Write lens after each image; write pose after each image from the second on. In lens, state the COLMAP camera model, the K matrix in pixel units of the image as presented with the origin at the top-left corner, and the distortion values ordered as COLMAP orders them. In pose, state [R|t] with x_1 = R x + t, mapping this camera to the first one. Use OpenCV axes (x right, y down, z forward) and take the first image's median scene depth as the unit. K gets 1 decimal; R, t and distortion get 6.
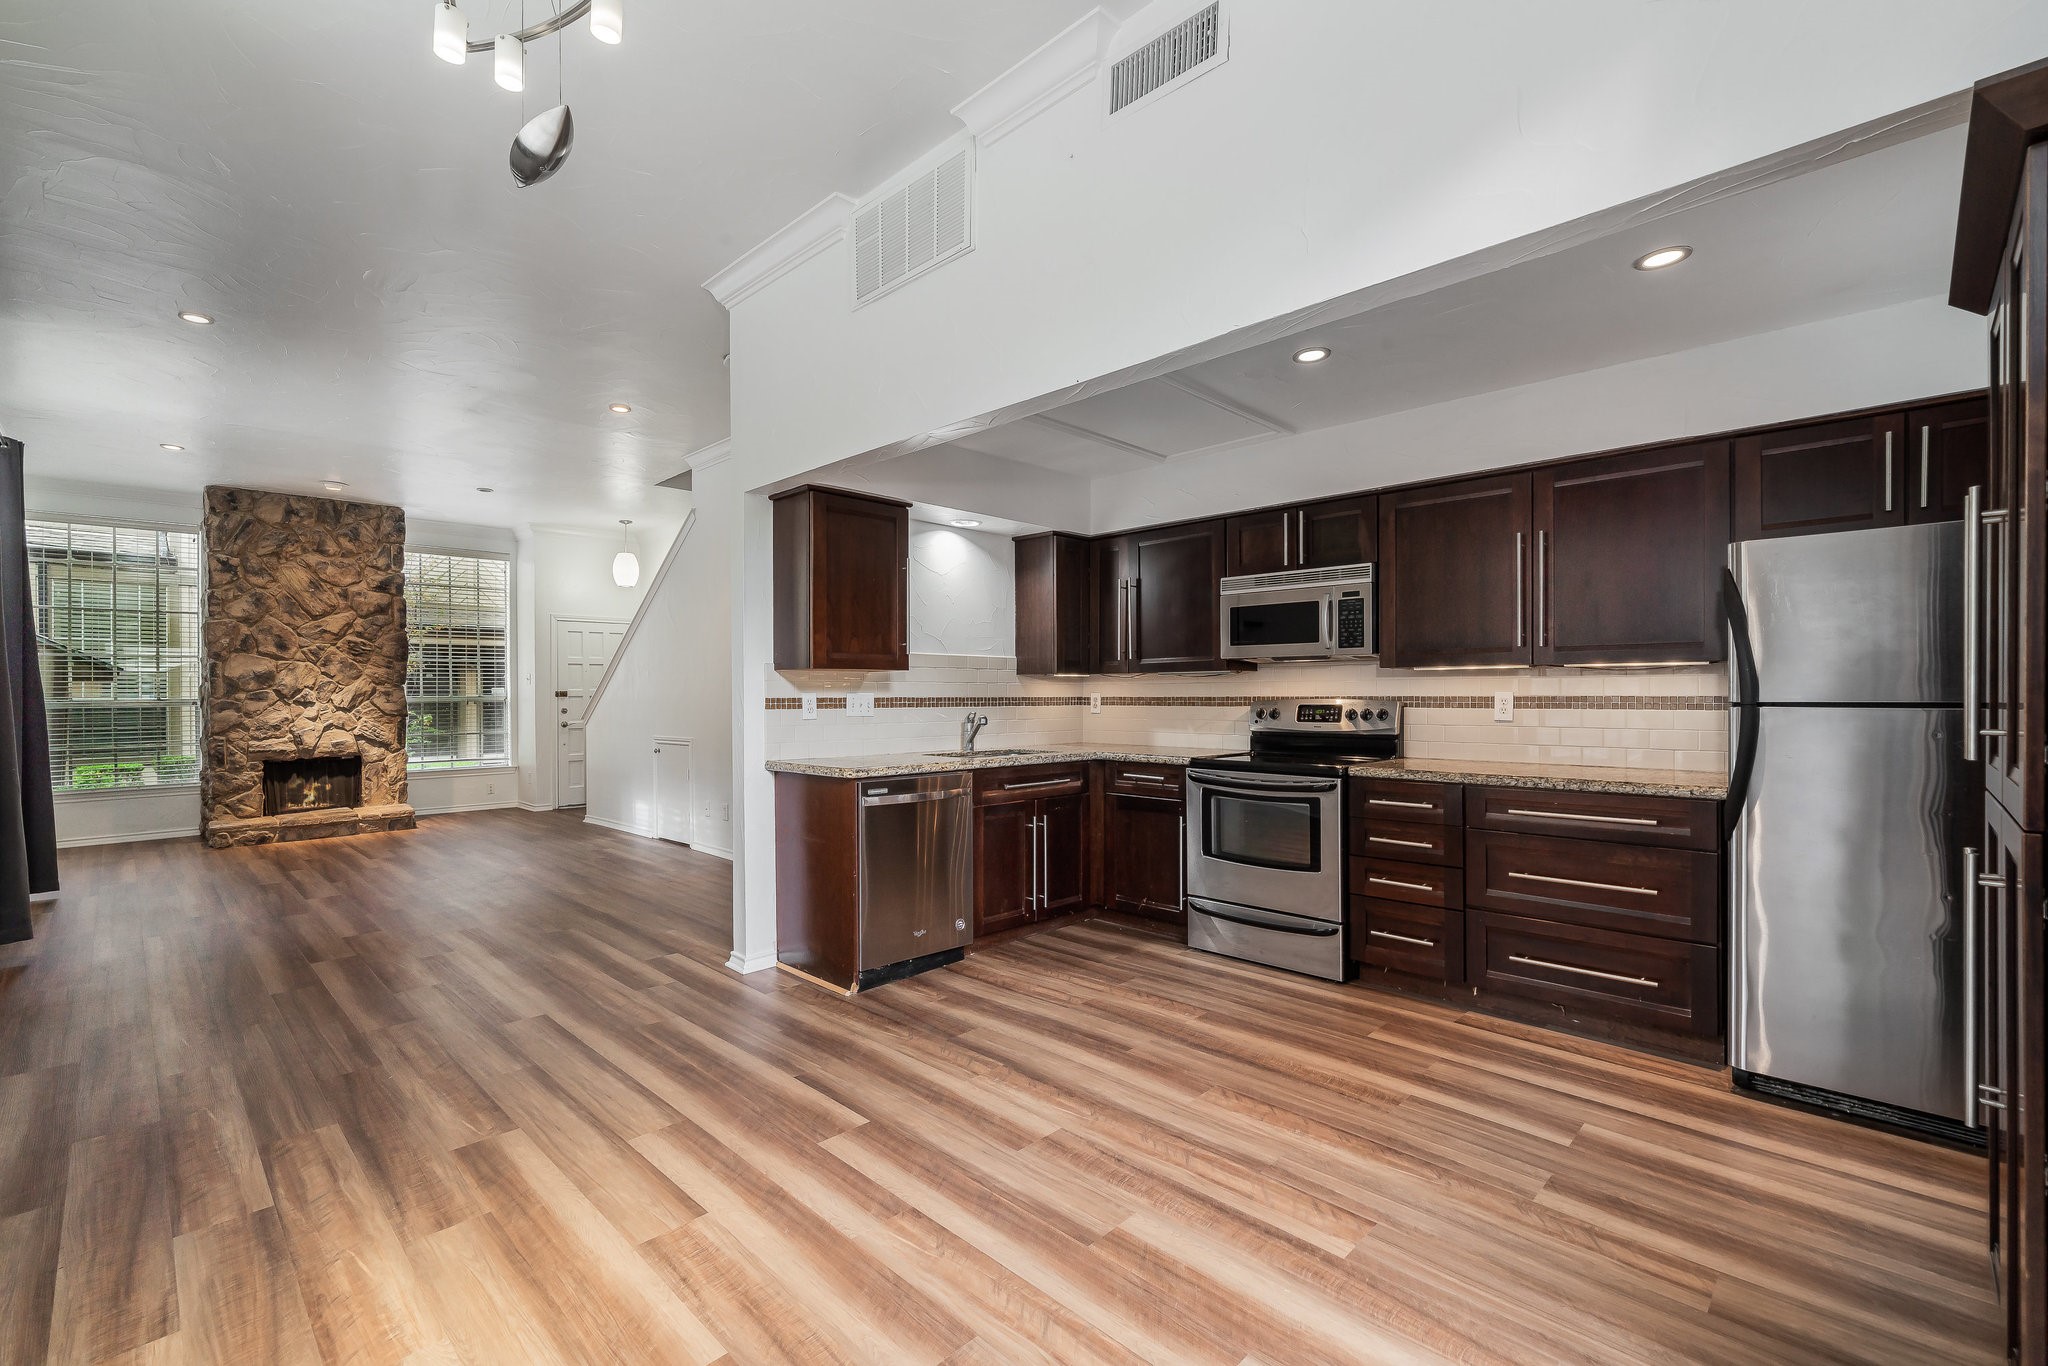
lens RADIAL K [[882.4, 0, 1035.5], [0, 882.4, 695.5], [0, 0, 1]] dist [0.005213, -0.000450]
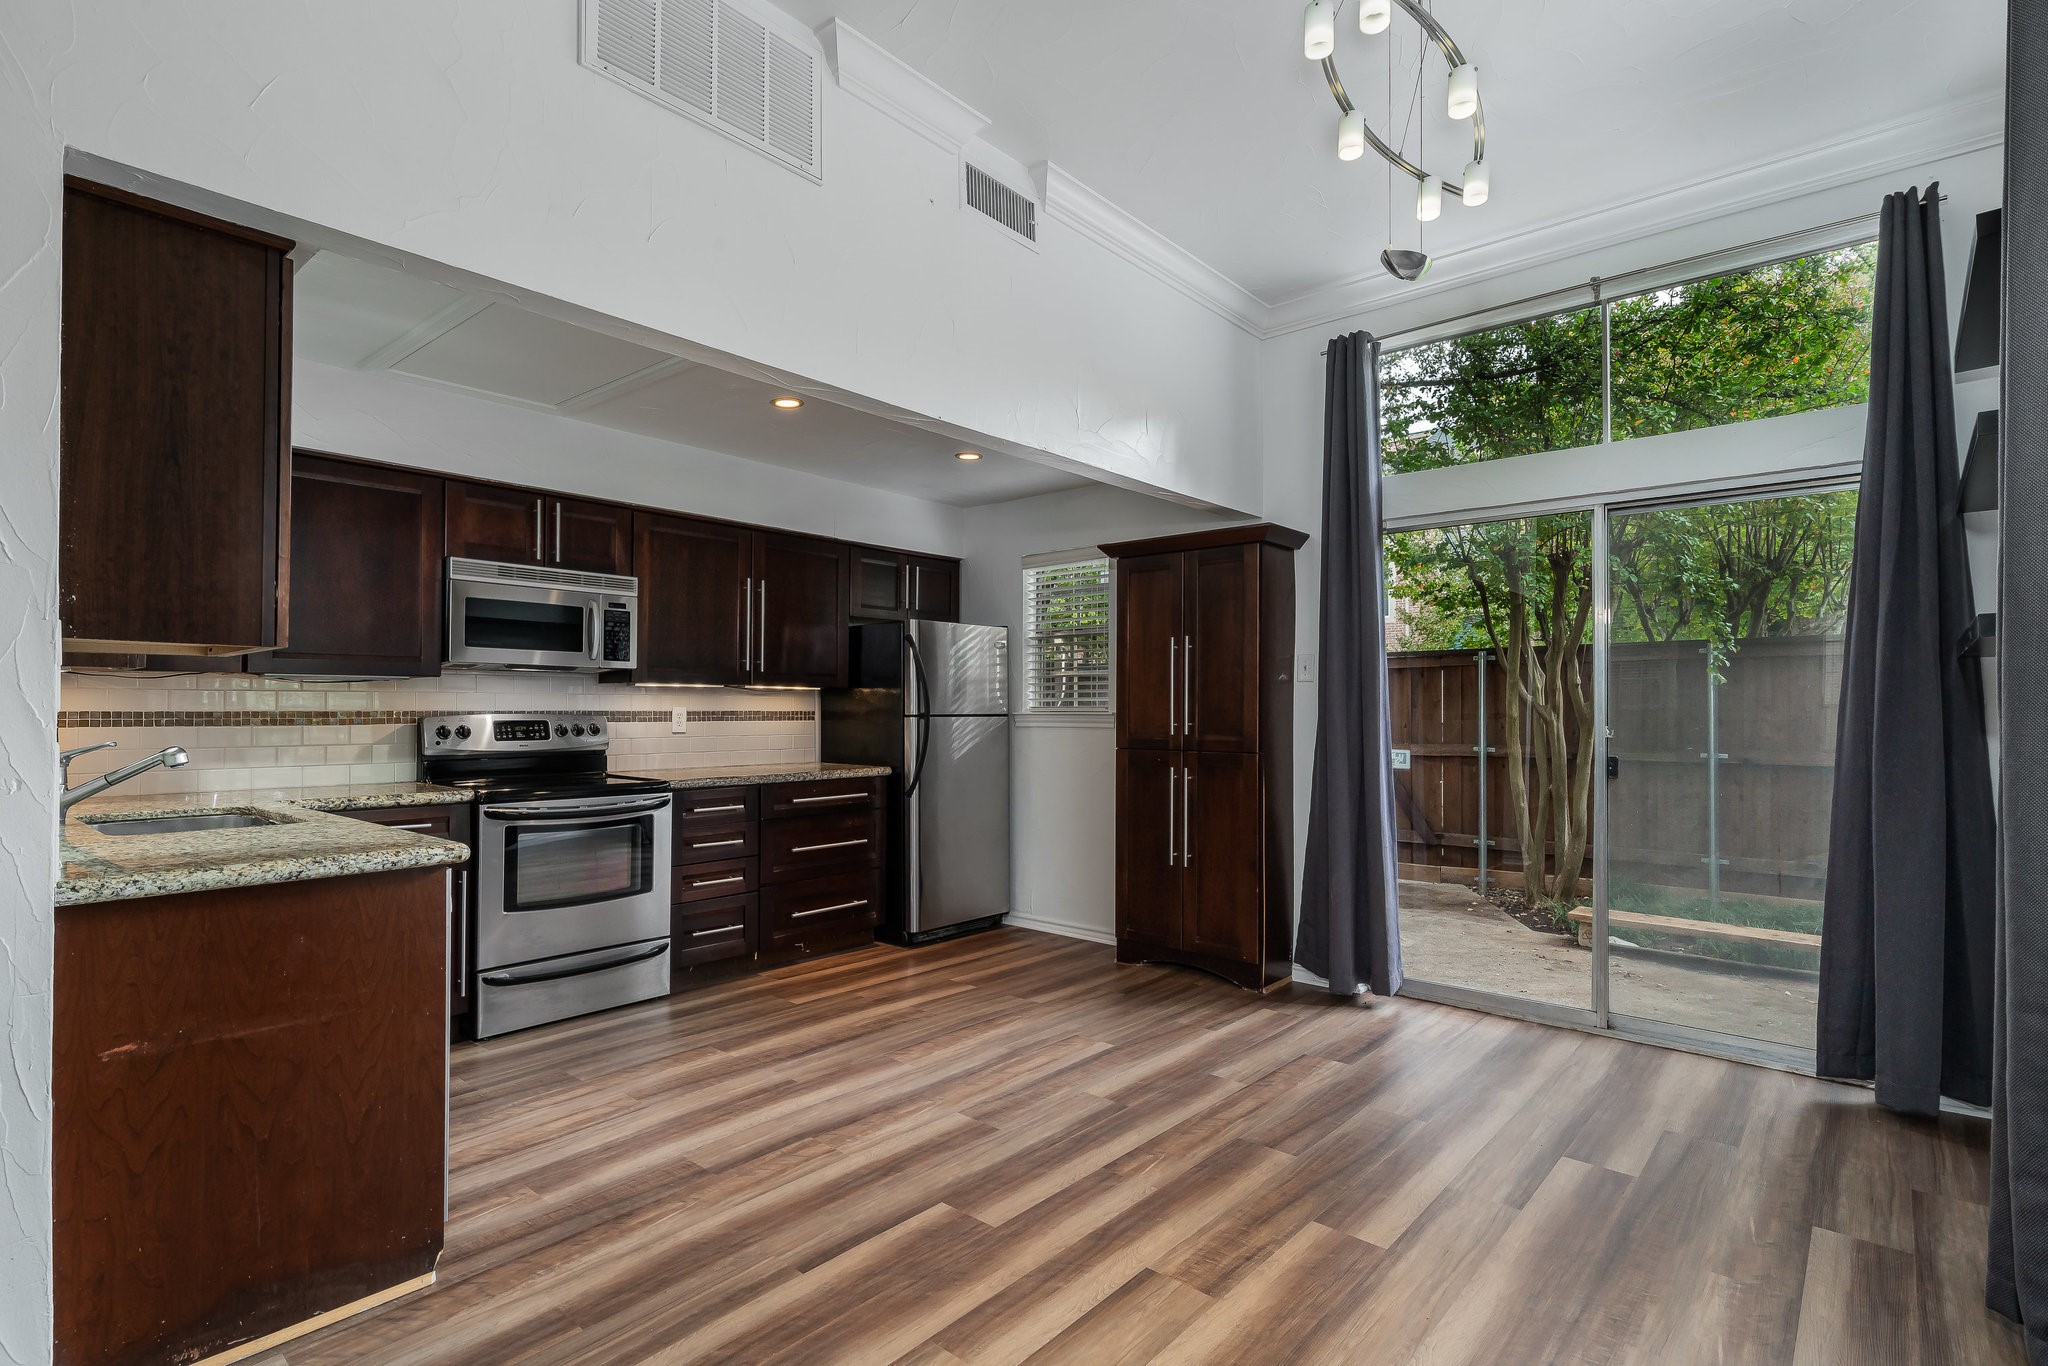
lens RADIAL K [[973.6, 0, 986.9], [0, 973.6, 699.7], [0, 0, 1]] dist [0.004478, 0.000575]
pose [[-0.020645, 0.013194, 0.999700, -0.773247], [-0.000827, 0.999912, -0.013214, 0.002814], [-0.999787, -0.001099, -0.020633, 0.659544]]
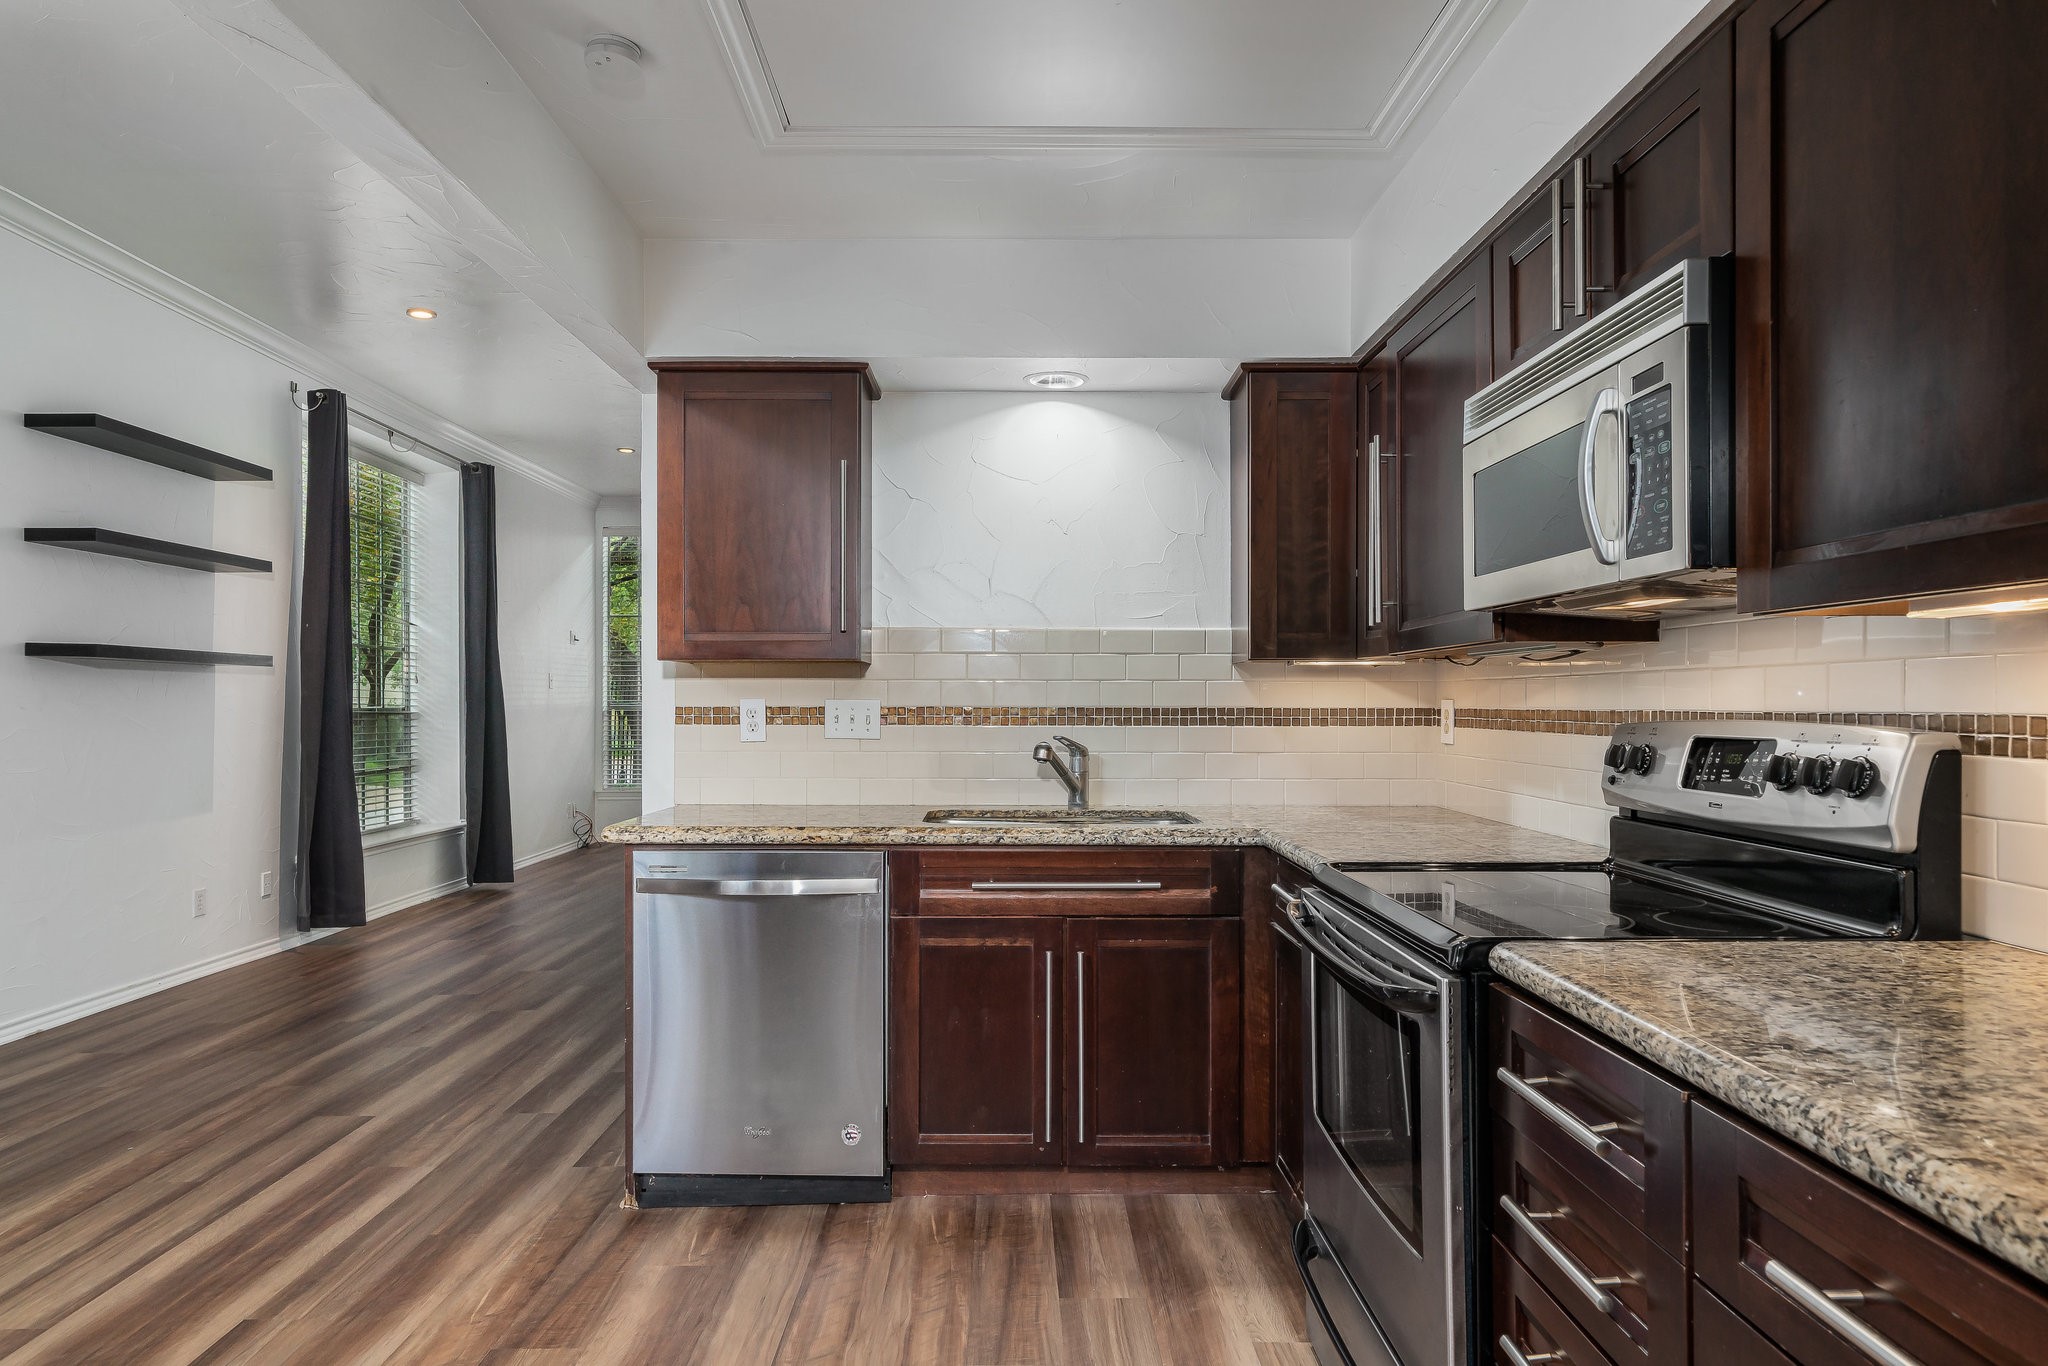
lens RADIAL K [[1229.6, 0, 1027.8], [0, 1229.6, 699.6], [0, 0, 1]] dist [-0.000953, 0.004982]
pose [[0.705173, 0.002817, -0.709030, 0.544702], [-0.004107, 0.999992, -0.000112, -0.003050], [0.709023, 0.002991, 0.705179, 0.587459]]
